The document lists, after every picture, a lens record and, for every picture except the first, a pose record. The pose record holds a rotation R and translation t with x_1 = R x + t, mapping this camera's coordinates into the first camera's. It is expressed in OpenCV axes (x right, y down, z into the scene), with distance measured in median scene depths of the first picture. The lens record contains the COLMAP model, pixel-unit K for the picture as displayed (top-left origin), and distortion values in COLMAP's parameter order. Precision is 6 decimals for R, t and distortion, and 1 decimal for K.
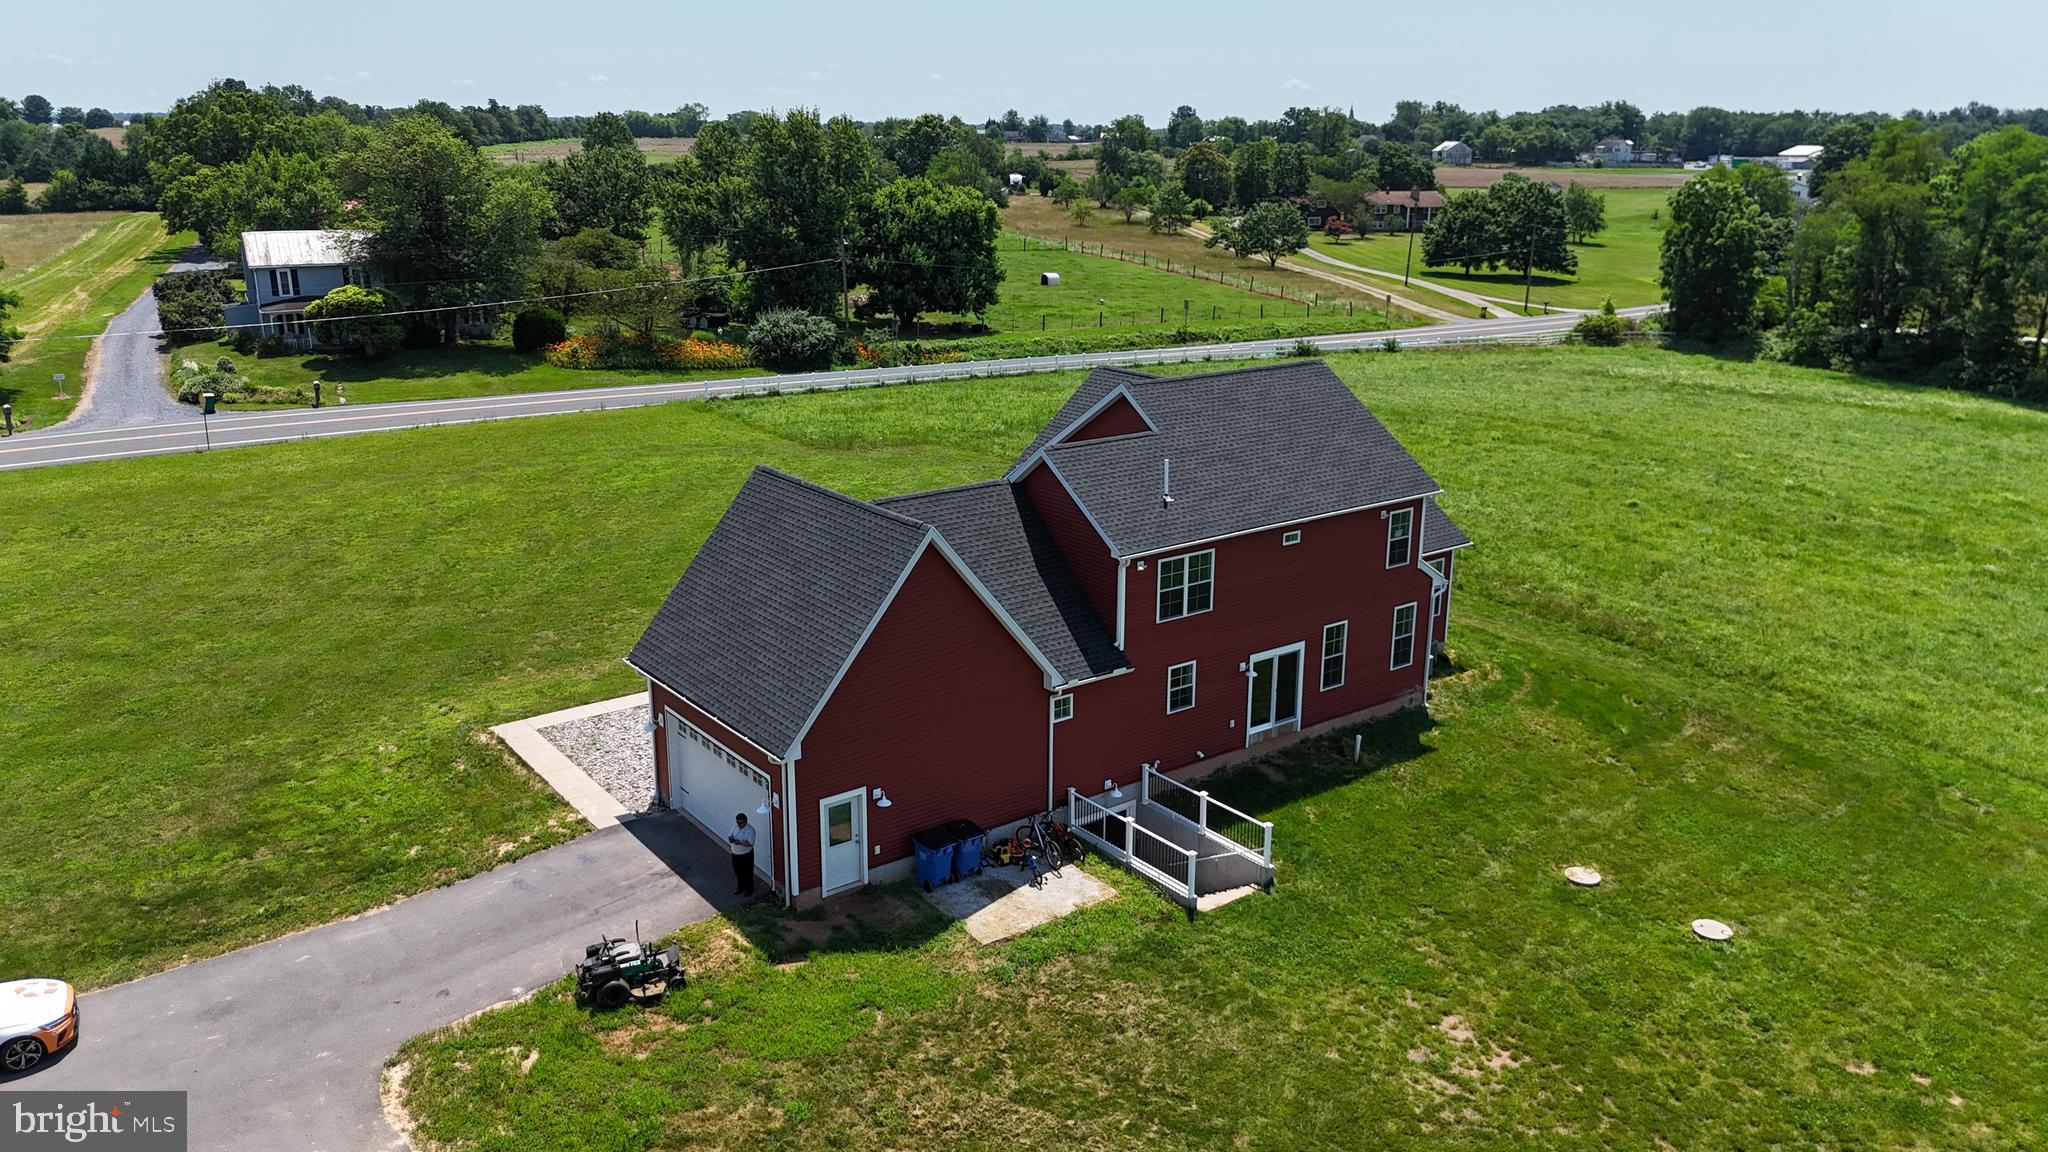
lens RADIAL K [[1531.7, 0, 1018.8], [0, 1531.7, 571.0], [0, 0, 1]] dist [0.085593, -0.100626]
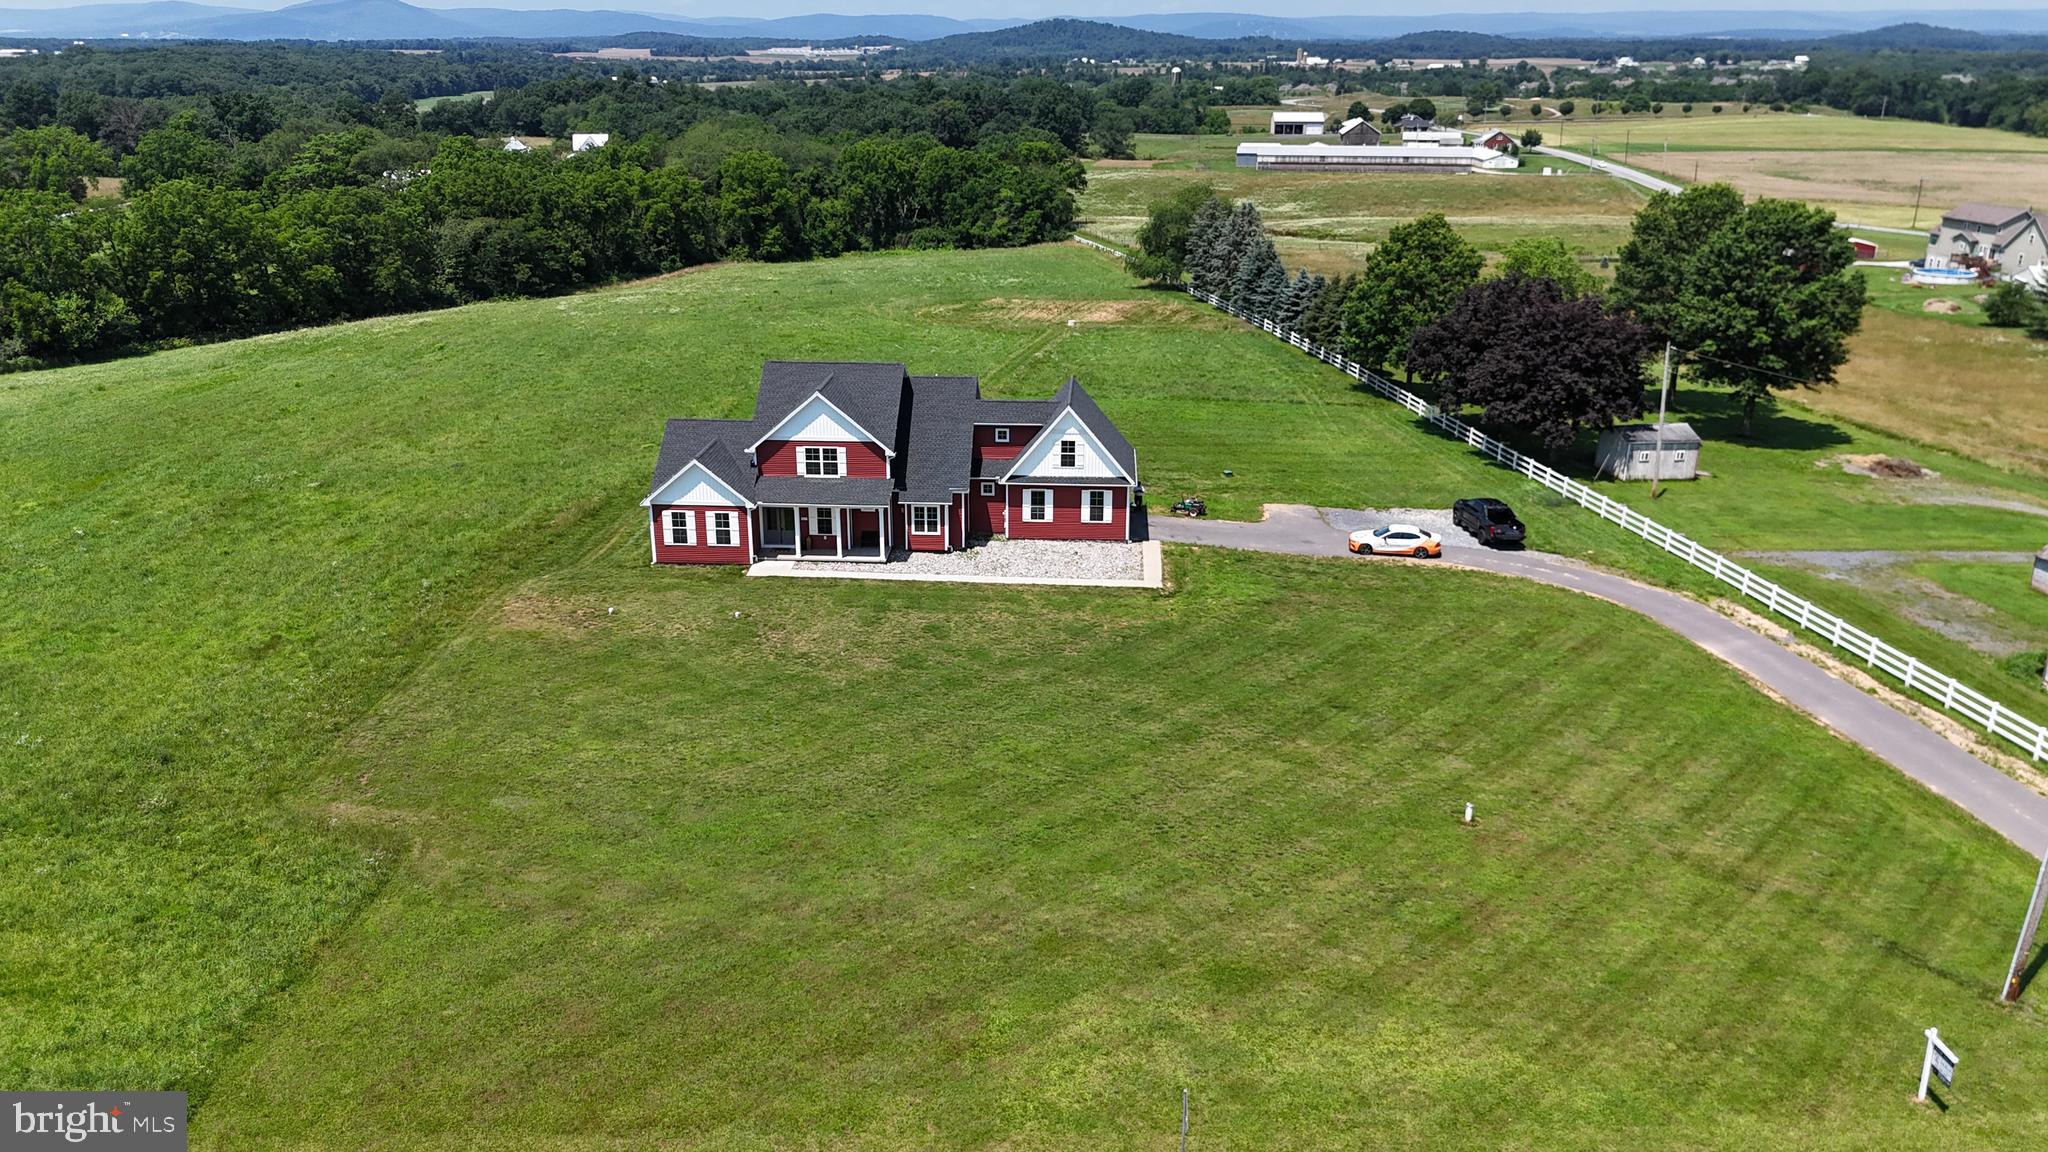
lens RADIAL K [[1575.5, 0, 1046.4], [0, 1575.5, 578.7], [0, 0, 1]] dist [0.062461, -0.002253]
pose [[-0.777959, -0.219158, 0.588855, -1.448403], [0.160630, 0.836680, 0.523607, -0.994562], [-0.607436, 0.501933, -0.615699, 2.410737]]
